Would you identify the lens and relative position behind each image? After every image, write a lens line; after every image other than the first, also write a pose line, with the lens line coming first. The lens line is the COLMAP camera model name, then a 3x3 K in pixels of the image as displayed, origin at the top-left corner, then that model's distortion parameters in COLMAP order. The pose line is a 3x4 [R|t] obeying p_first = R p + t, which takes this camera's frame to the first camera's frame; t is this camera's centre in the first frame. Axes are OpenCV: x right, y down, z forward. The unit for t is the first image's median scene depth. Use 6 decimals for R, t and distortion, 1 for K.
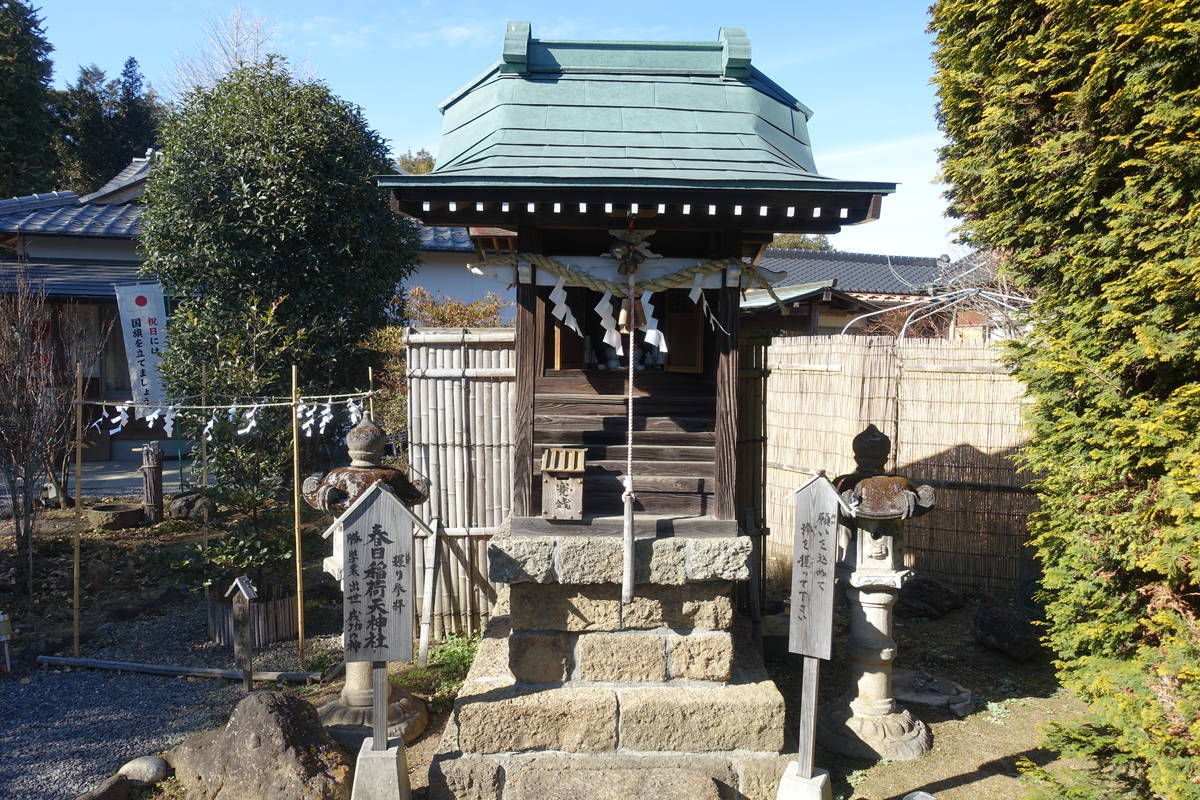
lens RADIAL K [[826.1, 0, 601.5], [0, 826.1, 398.8], [0, 0, 1]] dist [-0.005115, 0.001053]
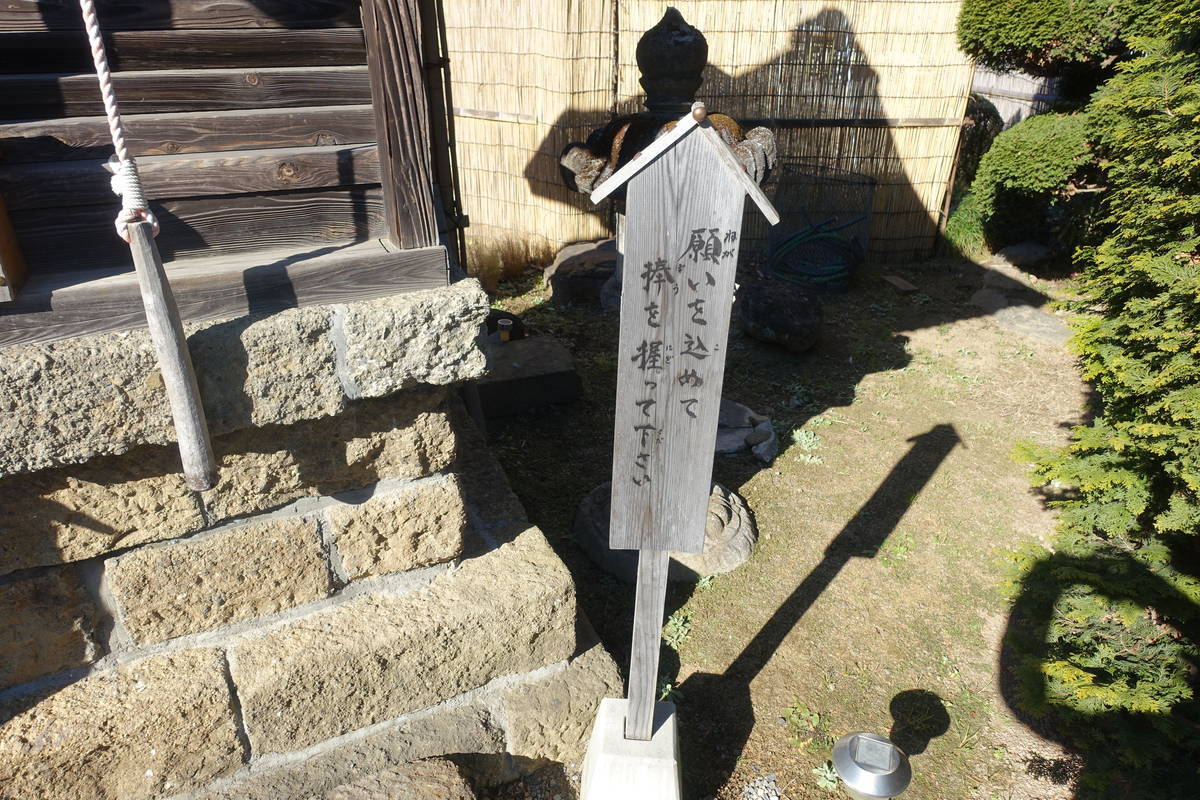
lens RADIAL K [[826.1, 0, 601.5], [0, 826.1, 398.8], [0, 0, 1]] dist [-0.005115, 0.001053]
pose [[0.915014, -0.187857, 0.357014, 0.071003], [0.028491, 0.912846, 0.407309, 0.048169], [-0.402415, -0.362522, 0.840619, 0.580137]]
